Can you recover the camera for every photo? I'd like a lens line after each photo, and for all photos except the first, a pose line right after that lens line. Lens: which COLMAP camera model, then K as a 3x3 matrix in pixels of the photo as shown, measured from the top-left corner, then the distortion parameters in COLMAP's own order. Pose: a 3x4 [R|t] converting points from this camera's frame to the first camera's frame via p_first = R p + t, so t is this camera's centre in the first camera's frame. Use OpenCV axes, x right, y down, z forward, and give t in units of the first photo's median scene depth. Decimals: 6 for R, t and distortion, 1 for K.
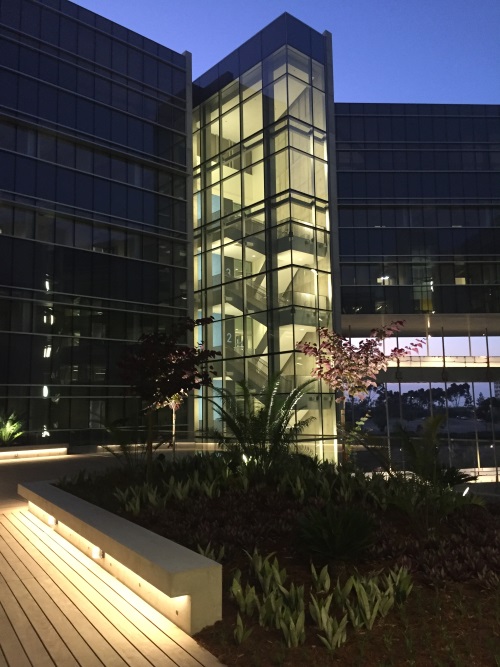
lens RADIAL K [[545.8, 0, 249.4], [0, 545.8, 334.3], [0, 0, 1]] dist [0.085780, -0.014912]
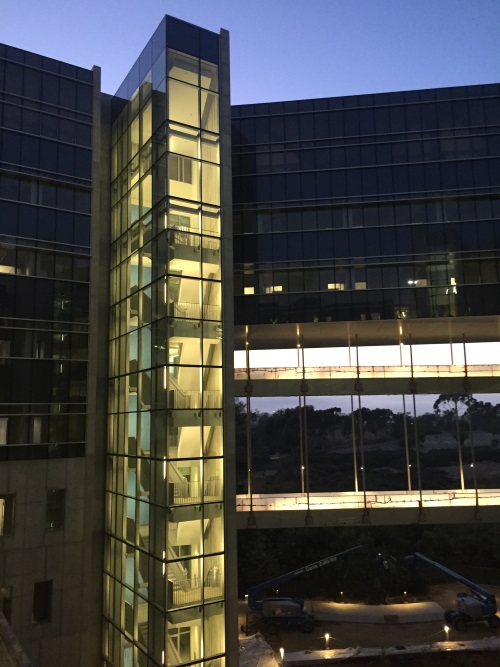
lens RADIAL K [[575.0, 0, 250.0], [0, 575.0, 334.3], [0, 0, 1]] dist [0.088447, -0.048800]
pose [[0.989207, -0.023661, -0.144604, 0.271055], [0.021586, 0.999640, -0.015905, -0.003191], [0.144929, 0.012612, 0.989362, 0.018107]]
